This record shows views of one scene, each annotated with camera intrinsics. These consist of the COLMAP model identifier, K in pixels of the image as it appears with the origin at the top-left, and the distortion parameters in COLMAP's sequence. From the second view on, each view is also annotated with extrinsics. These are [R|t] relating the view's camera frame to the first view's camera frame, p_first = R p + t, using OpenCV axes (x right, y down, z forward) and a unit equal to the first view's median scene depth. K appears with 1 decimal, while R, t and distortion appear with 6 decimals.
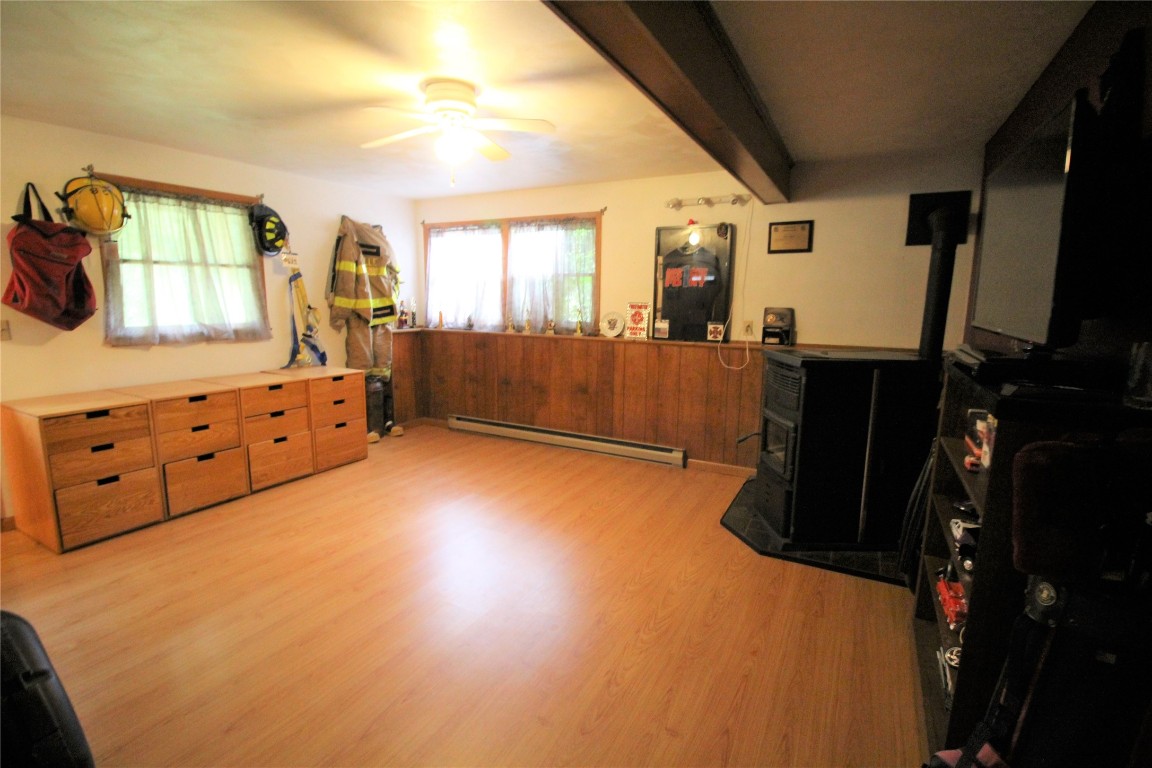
lens RADIAL K [[529.0, 0, 580.5], [0, 529.0, 382.7], [0, 0, 1]] dist [-0.020280, -0.001018]
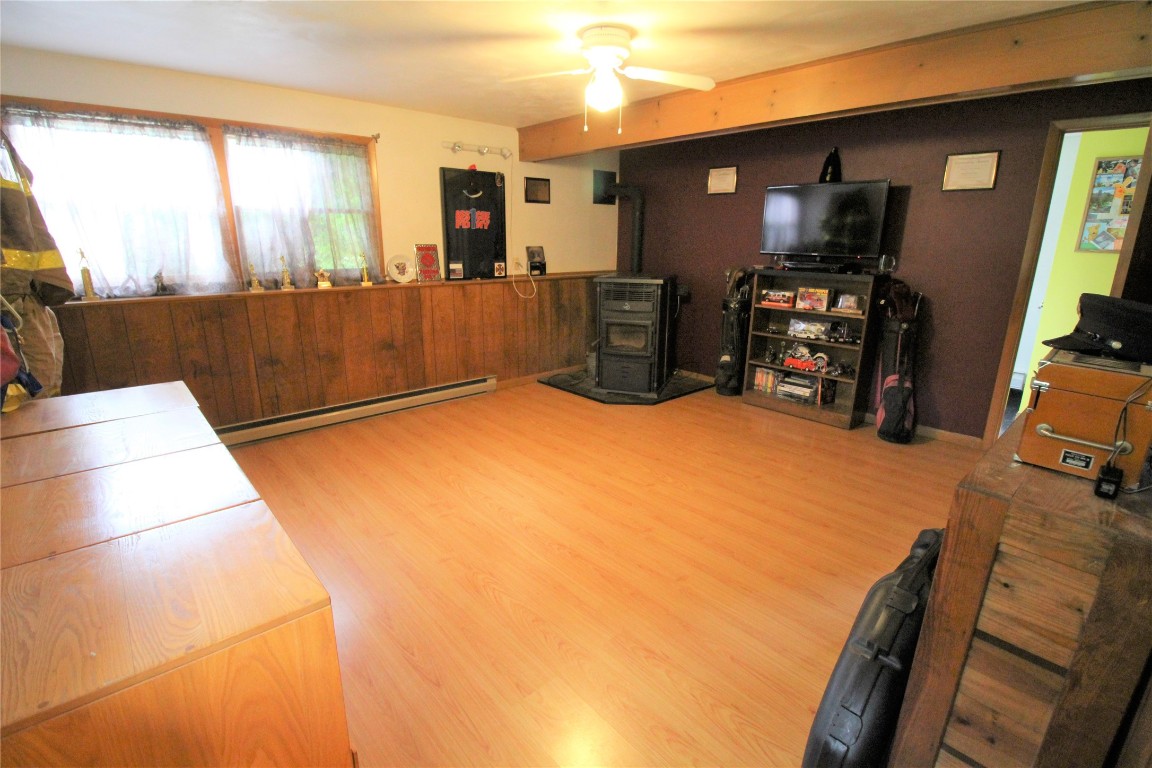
lens RADIAL K [[529.0, 0, 582.7], [0, 529.0, 385.3], [0, 0, 1]] dist [-0.020280, -0.001018]
pose [[0.330544, -0.260644, 0.907086, -0.737359], [0.142405, 0.963880, 0.225071, -0.077967], [-0.932985, 0.054778, 0.355722, 0.394272]]
